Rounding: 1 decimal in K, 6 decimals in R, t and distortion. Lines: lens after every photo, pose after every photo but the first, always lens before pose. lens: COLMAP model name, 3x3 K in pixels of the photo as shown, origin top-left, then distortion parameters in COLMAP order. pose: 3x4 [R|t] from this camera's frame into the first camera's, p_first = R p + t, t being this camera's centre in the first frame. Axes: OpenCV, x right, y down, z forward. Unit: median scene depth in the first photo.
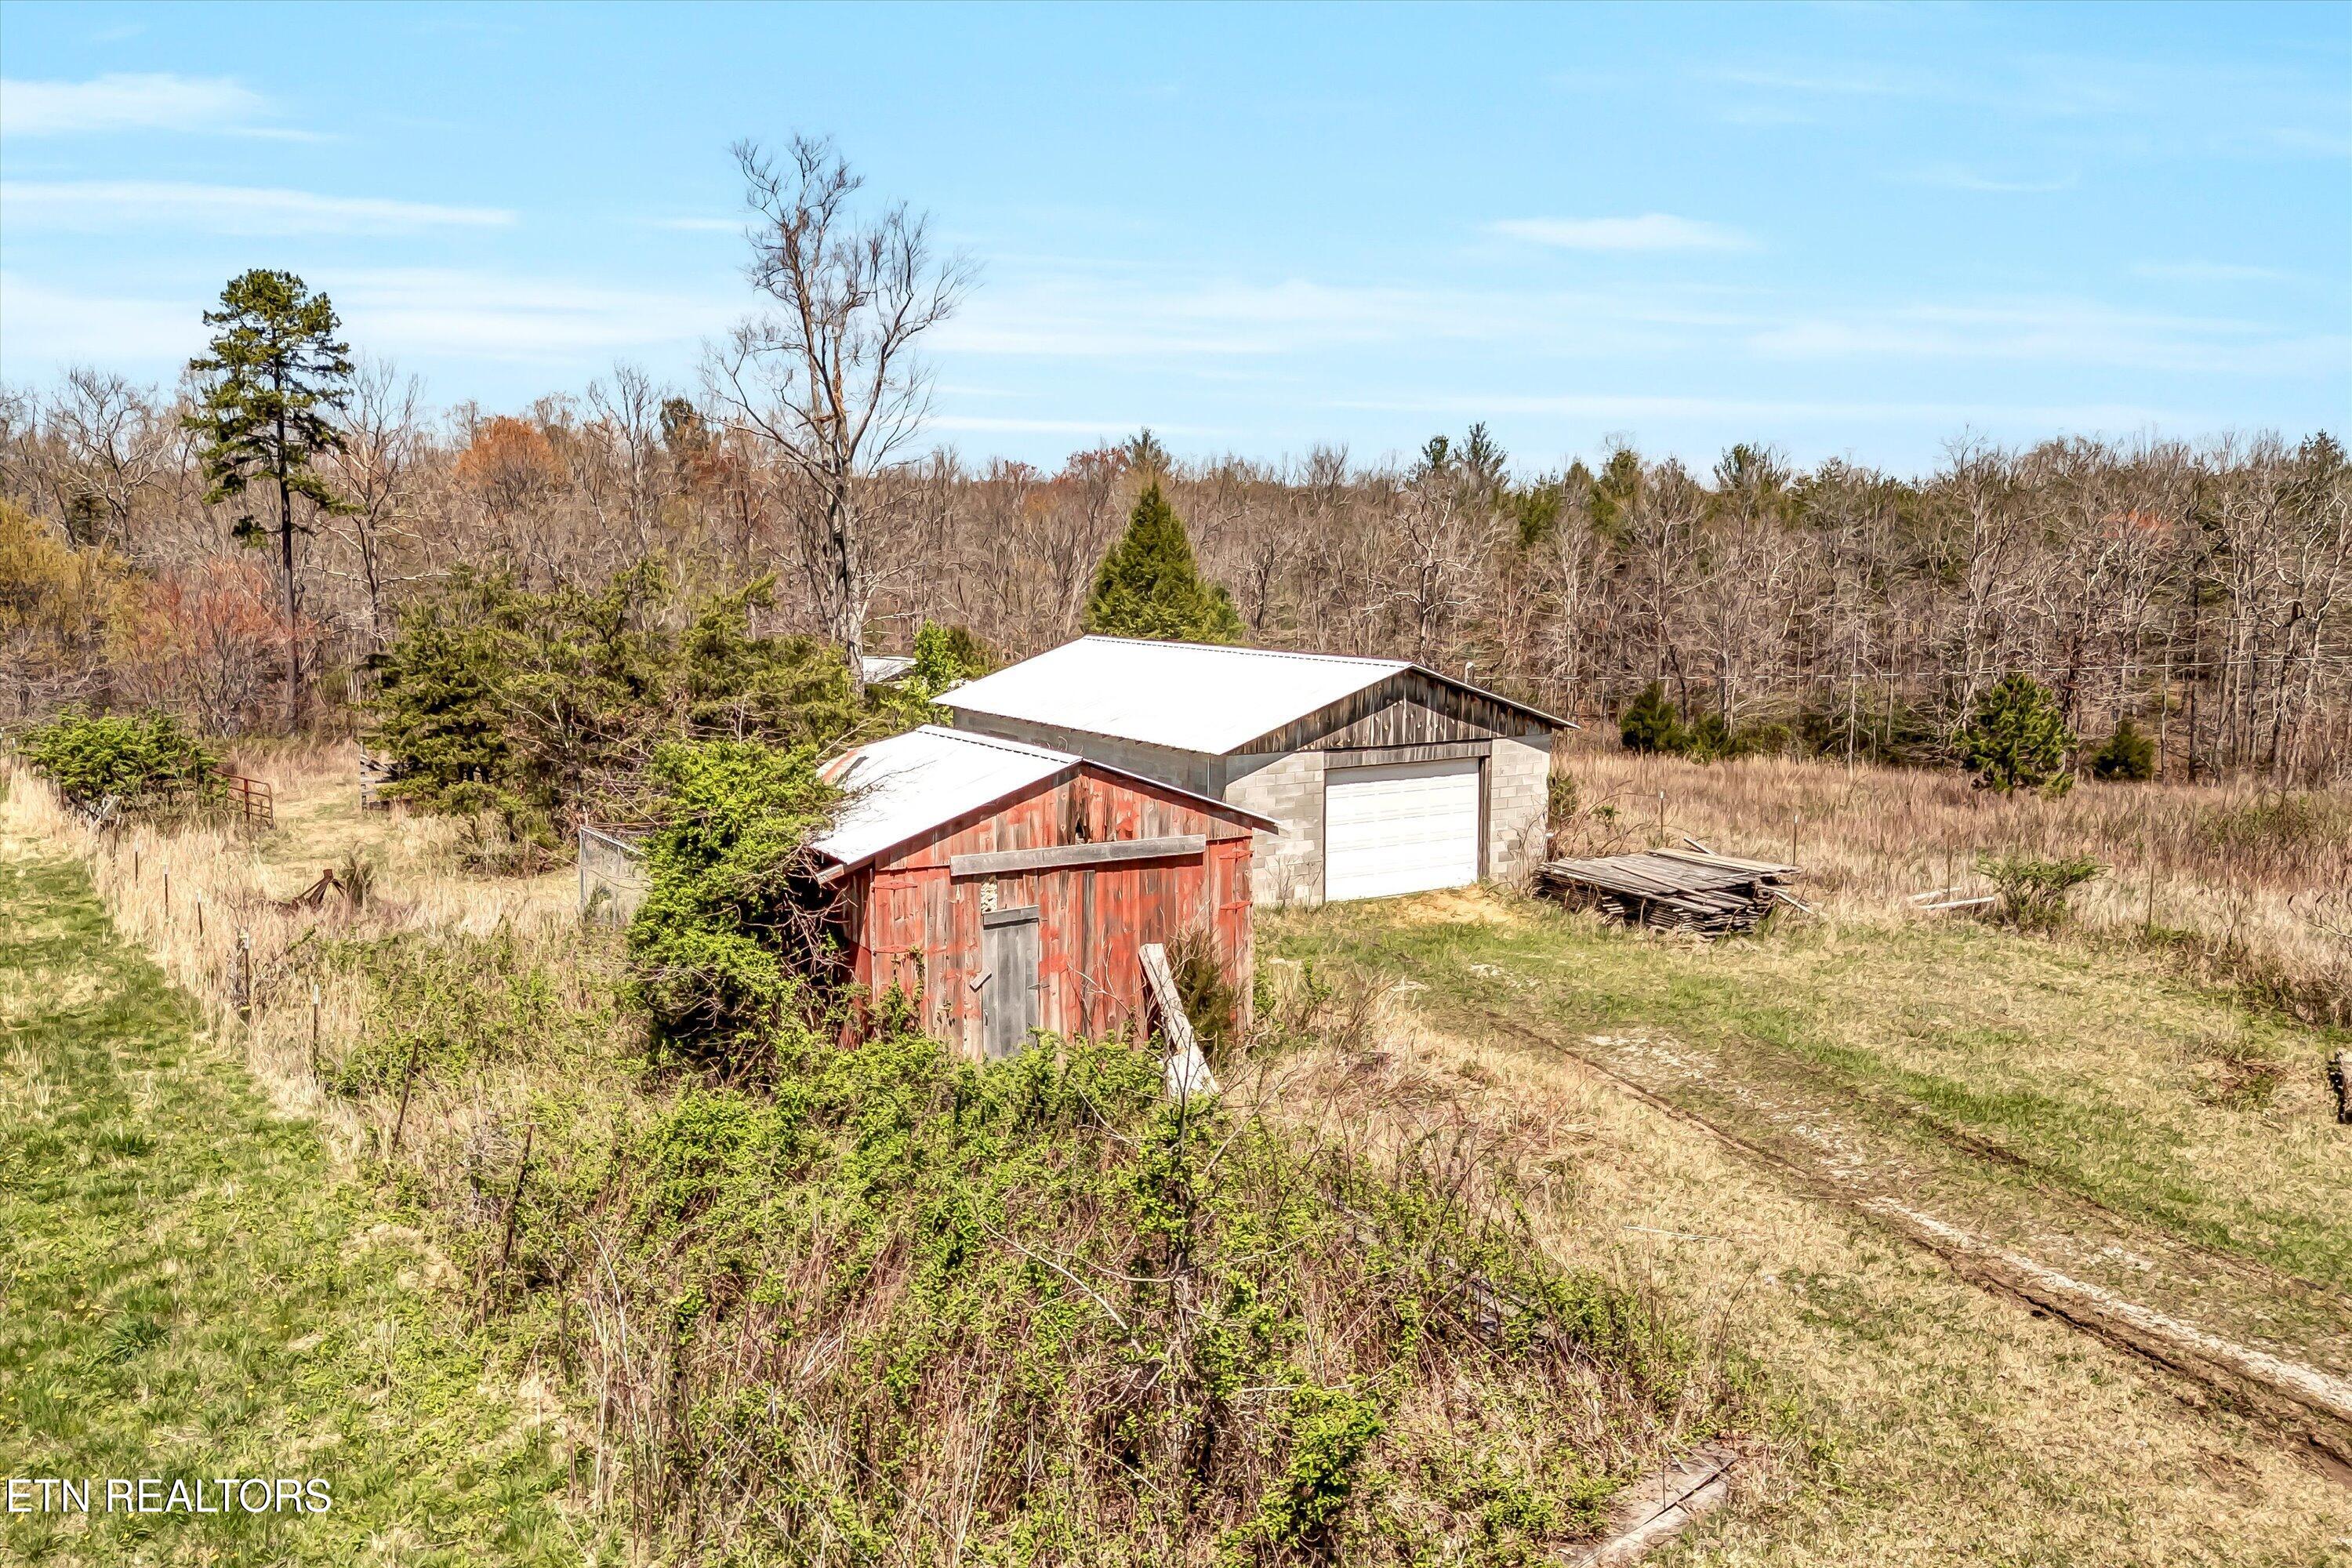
lens RADIAL K [[1759.1, 0, 1171.8], [0, 1759.1, 776.1], [0, 0, 1]] dist [0.036578, -0.018099]
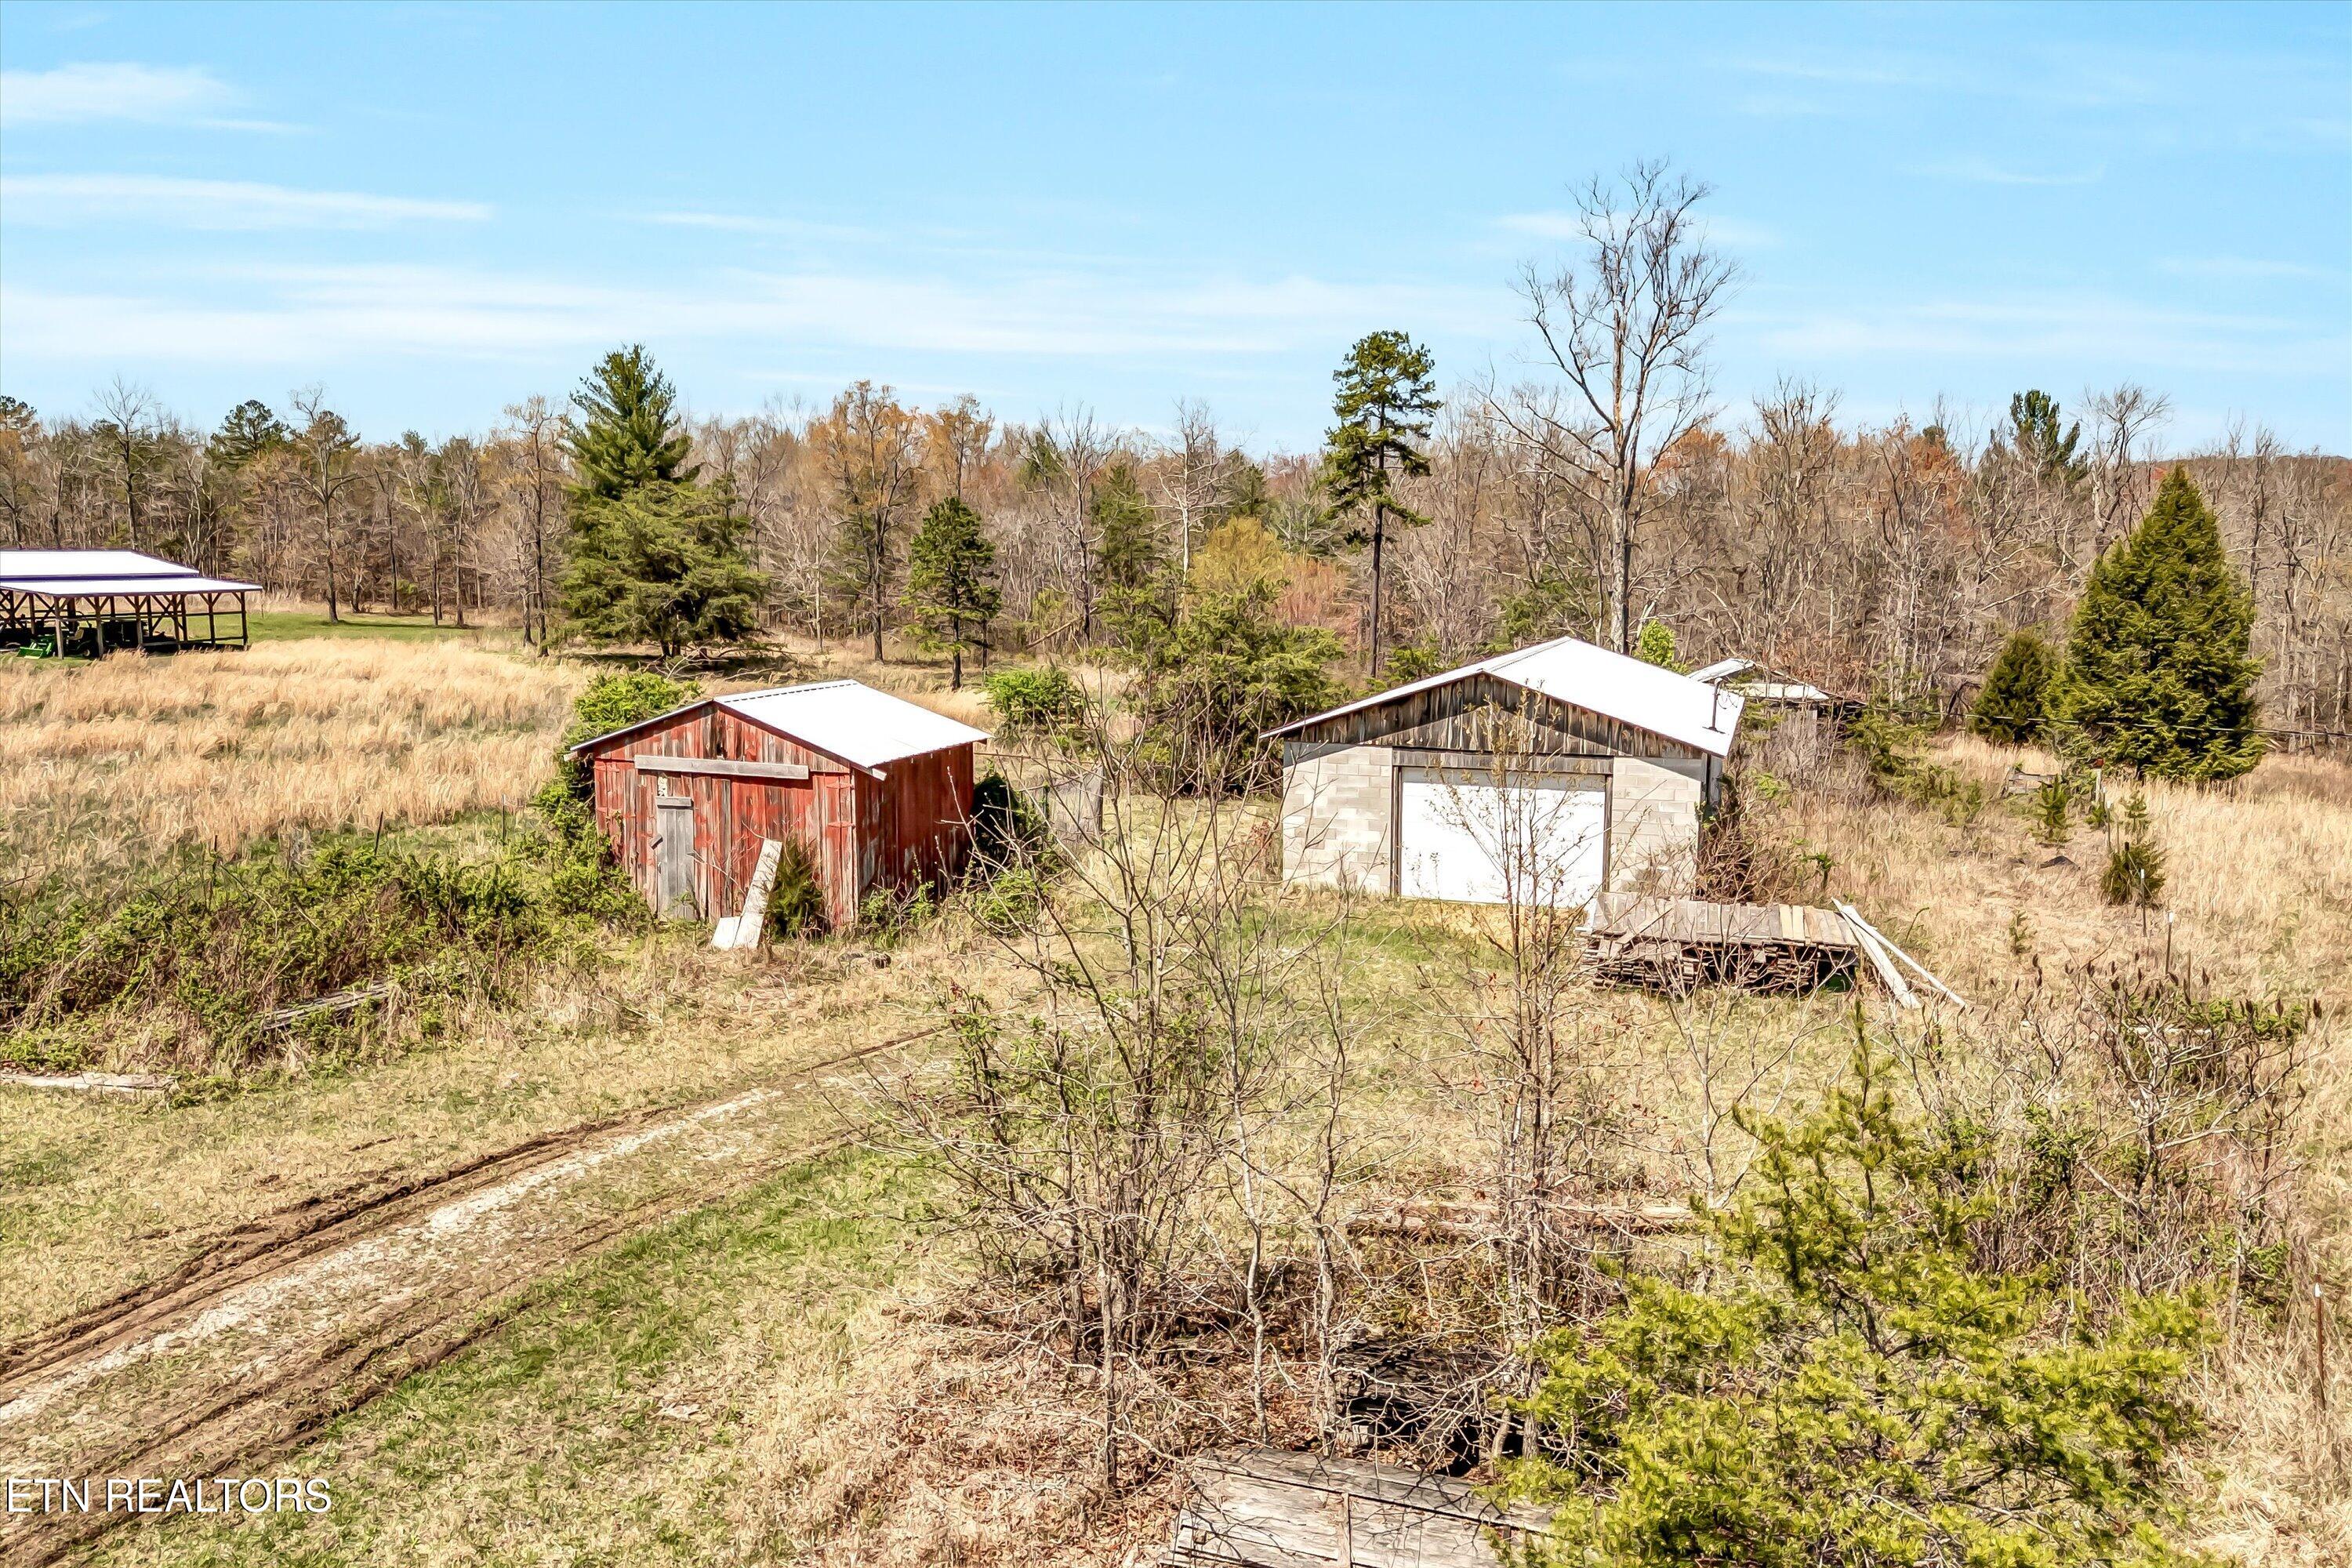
lens RADIAL K [[1759.1, 0, 1156.5], [0, 1759.1, 788.6], [0, 0, 1]] dist [0.036578, -0.018099]
pose [[0.612942, 0.103797, -0.783281, 0.825948], [-0.100516, 0.993523, 0.053000, -0.031836], [0.783708, 0.046247, 0.619405, 0.253705]]
